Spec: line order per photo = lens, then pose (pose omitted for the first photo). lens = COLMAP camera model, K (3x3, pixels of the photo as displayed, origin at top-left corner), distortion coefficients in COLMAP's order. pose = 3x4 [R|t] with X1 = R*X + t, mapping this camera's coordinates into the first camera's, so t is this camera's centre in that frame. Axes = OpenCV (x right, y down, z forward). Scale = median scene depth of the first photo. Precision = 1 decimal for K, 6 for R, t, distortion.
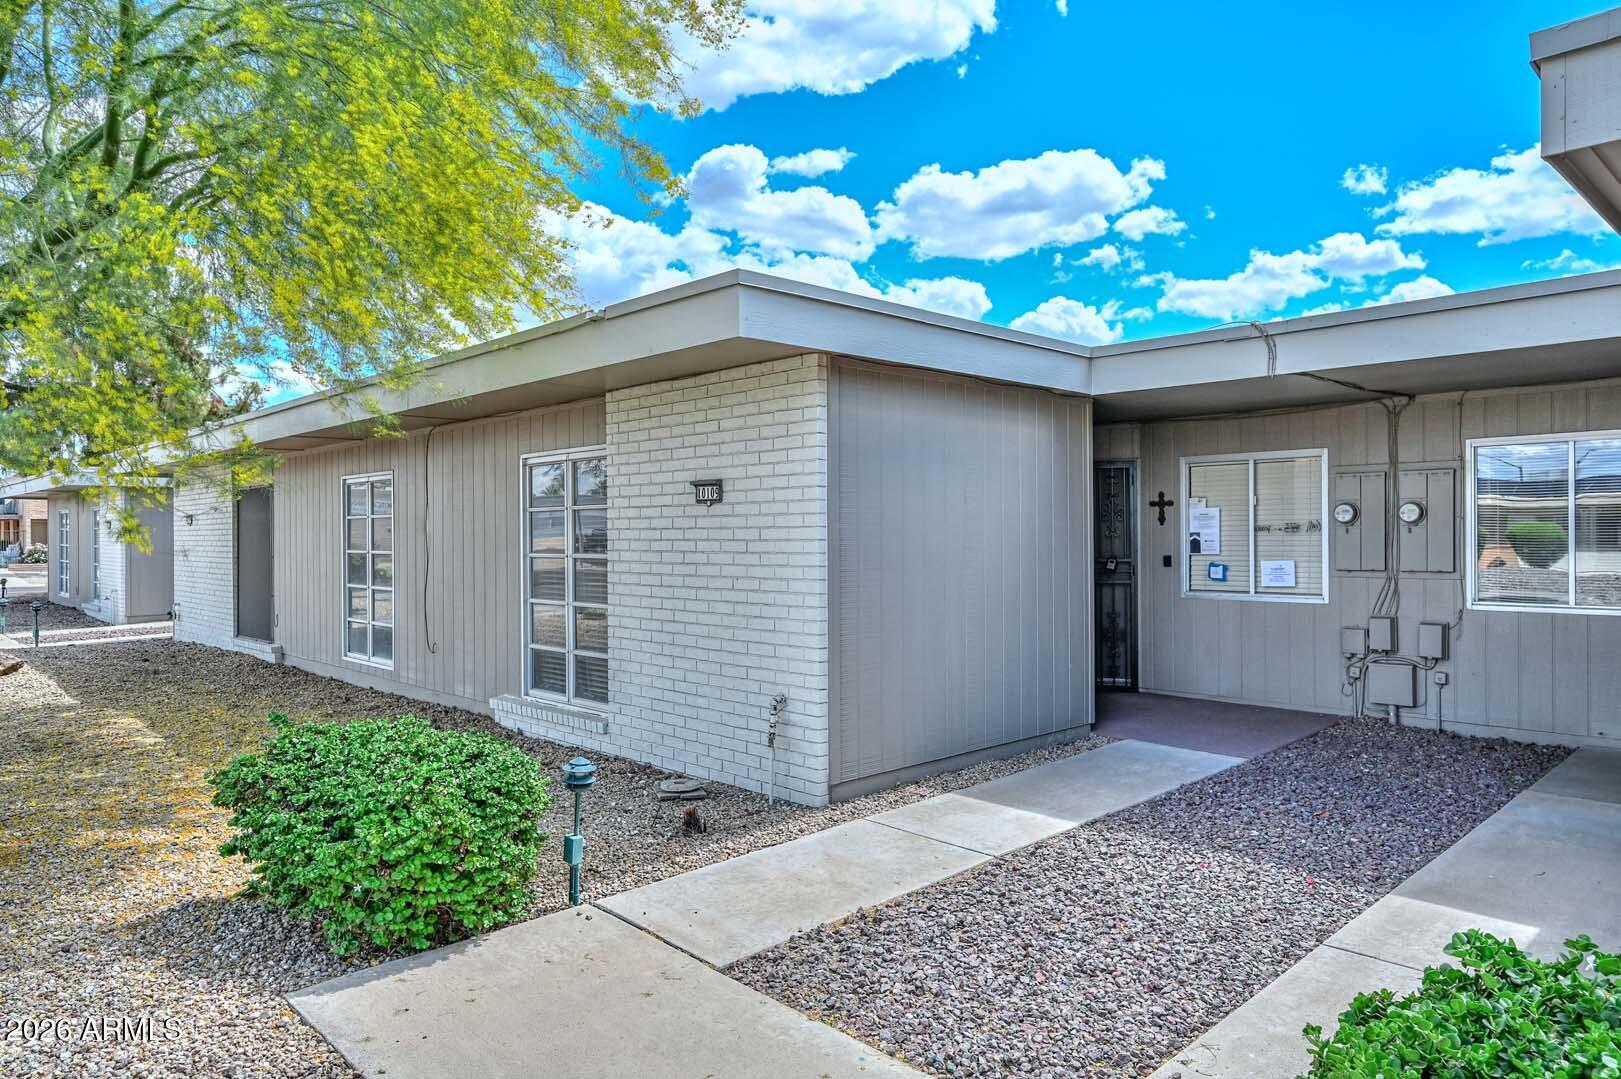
lens RADIAL K [[1057.2, 0, 810.5], [0, 1057.2, 539.5], [0, 0, 1]] dist [-0.000055, 0.000060]
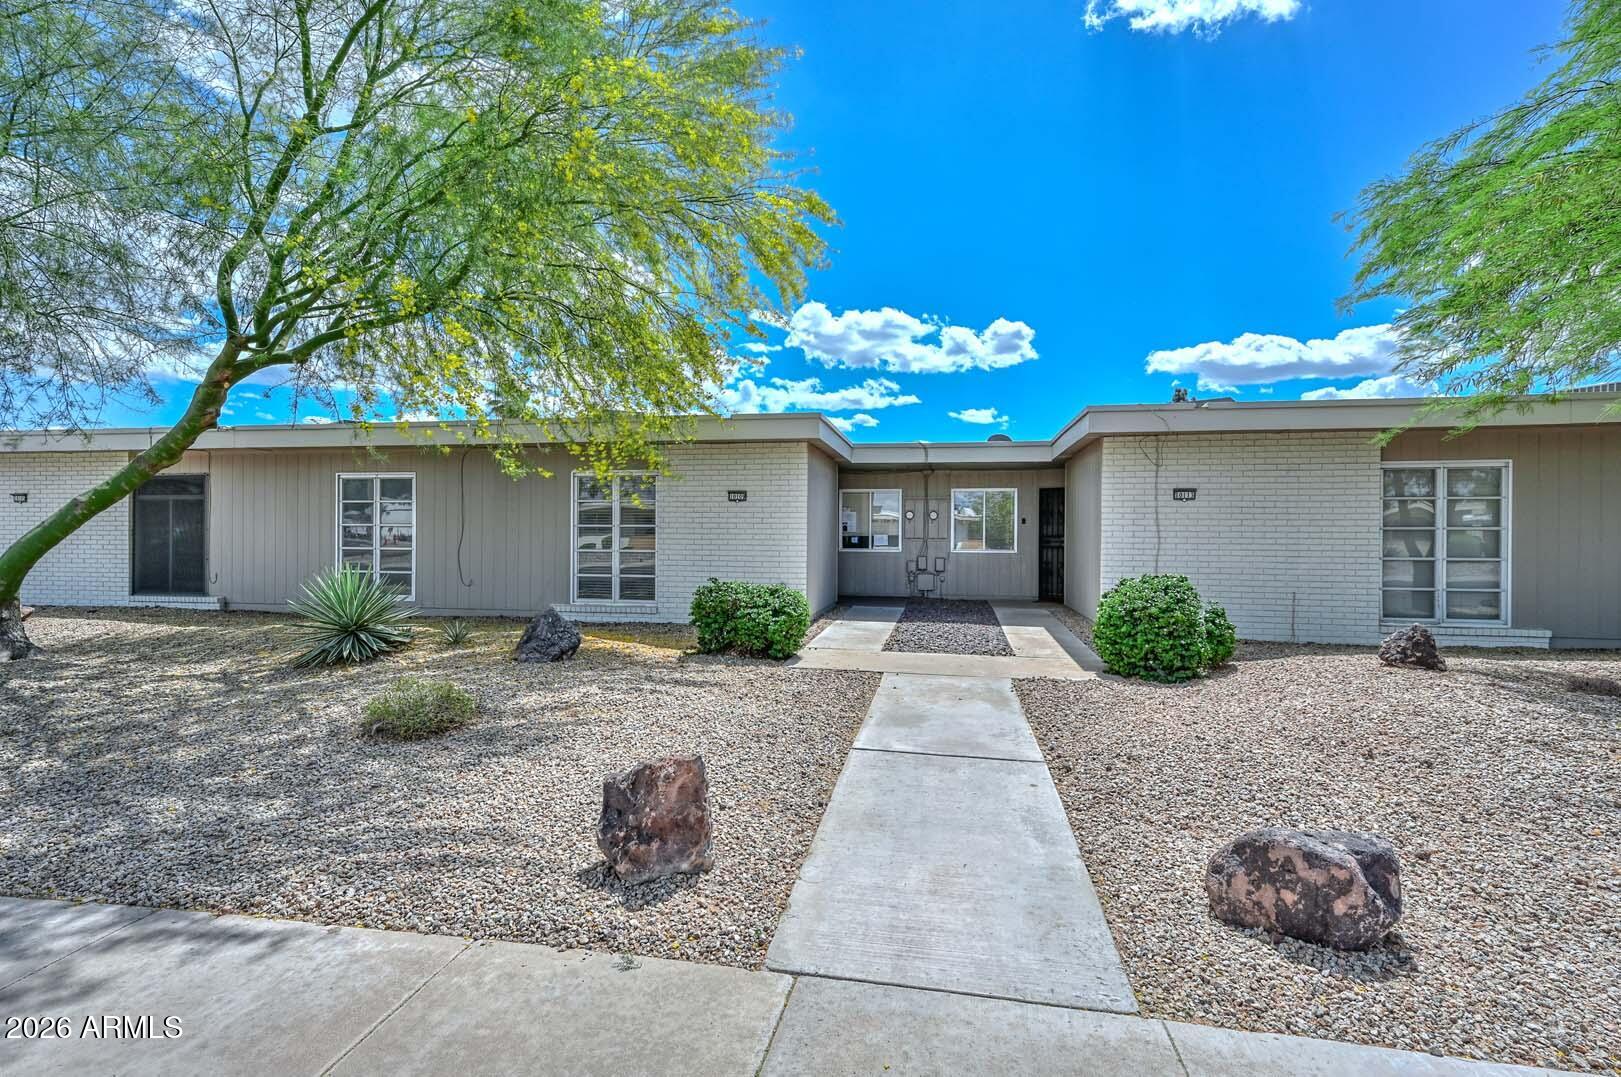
lens RADIAL K [[748.5, 0, 810.5], [0, 748.5, 538.5], [0, 0, 1]] dist [0.003004, 0.000177]
pose [[0.809146, 0.010018, 0.587522, -0.760117], [-0.009439, 0.999947, -0.004051, 0.041844], [-0.587531, -0.002268, 0.809198, -0.311602]]
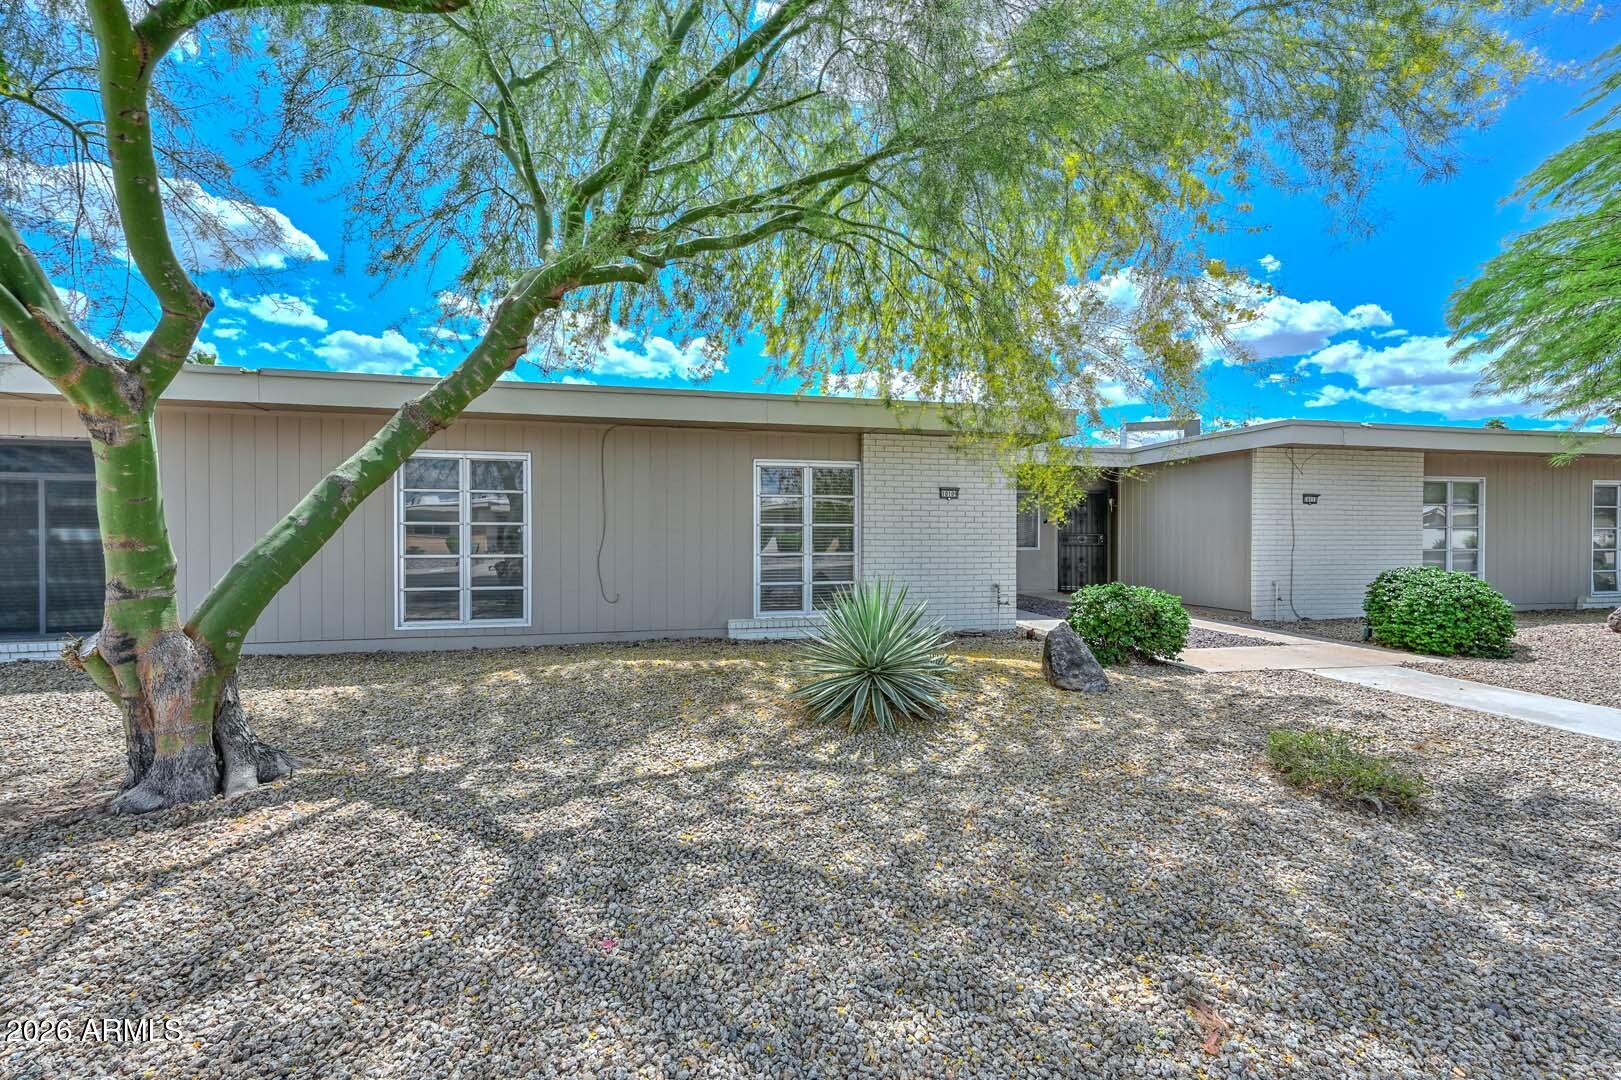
lens RADIAL K [[722.7, 0, 810.5], [0, 722.7, 540.0], [0, 0, 1]] dist [0.014937, 0.000268]
pose [[0.499662, 0.007704, 0.866186, -1.234569], [0.000086, 0.999960, -0.008943, 0.050123], [-0.866220, 0.004543, 0.499642, 0.446340]]
